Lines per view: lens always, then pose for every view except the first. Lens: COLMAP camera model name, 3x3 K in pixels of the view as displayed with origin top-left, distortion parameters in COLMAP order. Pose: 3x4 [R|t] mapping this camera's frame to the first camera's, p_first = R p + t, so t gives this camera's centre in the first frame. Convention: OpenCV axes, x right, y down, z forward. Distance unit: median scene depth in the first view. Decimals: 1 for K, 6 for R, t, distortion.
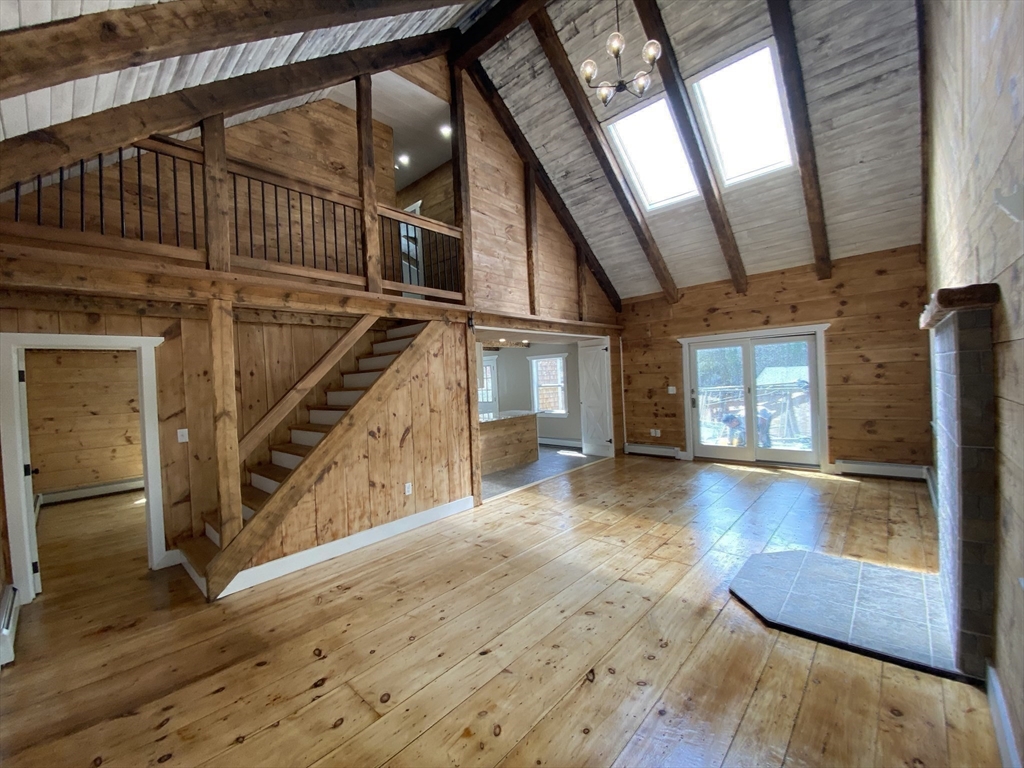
lens RADIAL K [[414.5, 0, 515.7], [0, 414.5, 384.7], [0, 0, 1]] dist [-0.001215, -0.002153]
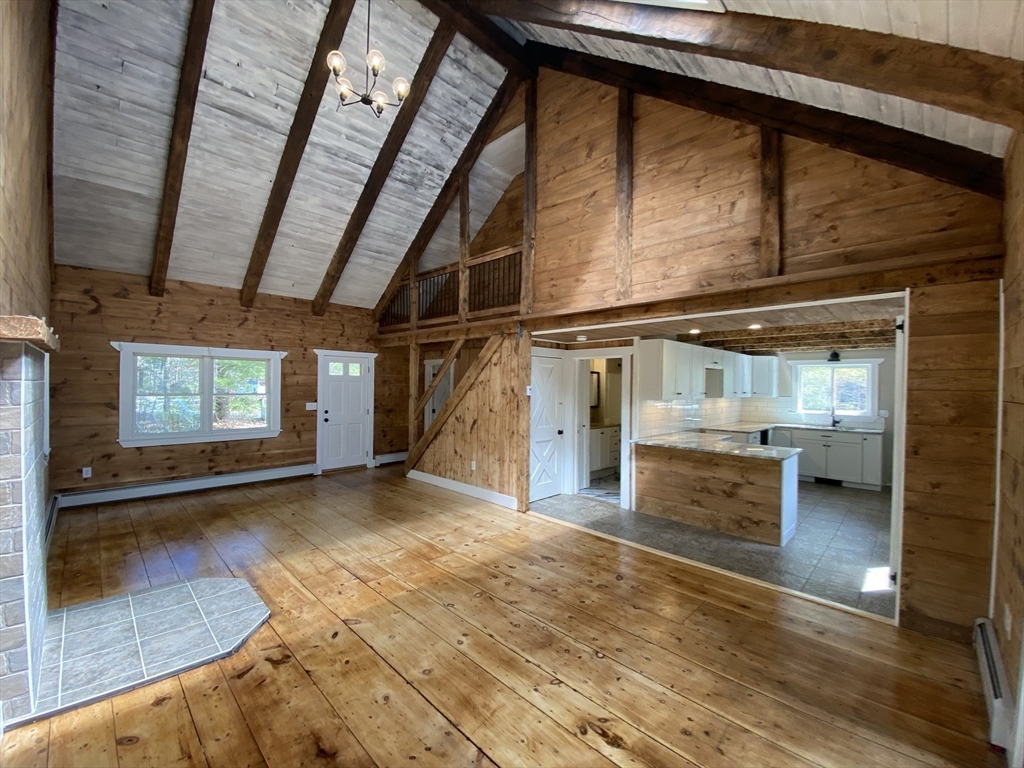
lens RADIAL K [[414.5, 0, 502.6], [0, 414.5, 379.3], [0, 0, 1]] dist [-0.001215, -0.002153]
pose [[-0.061372, 0.040280, -0.997302, 0.996876], [-0.017857, 0.998981, 0.041446, -0.078752], [0.997955, 0.020352, -0.060591, 1.108071]]
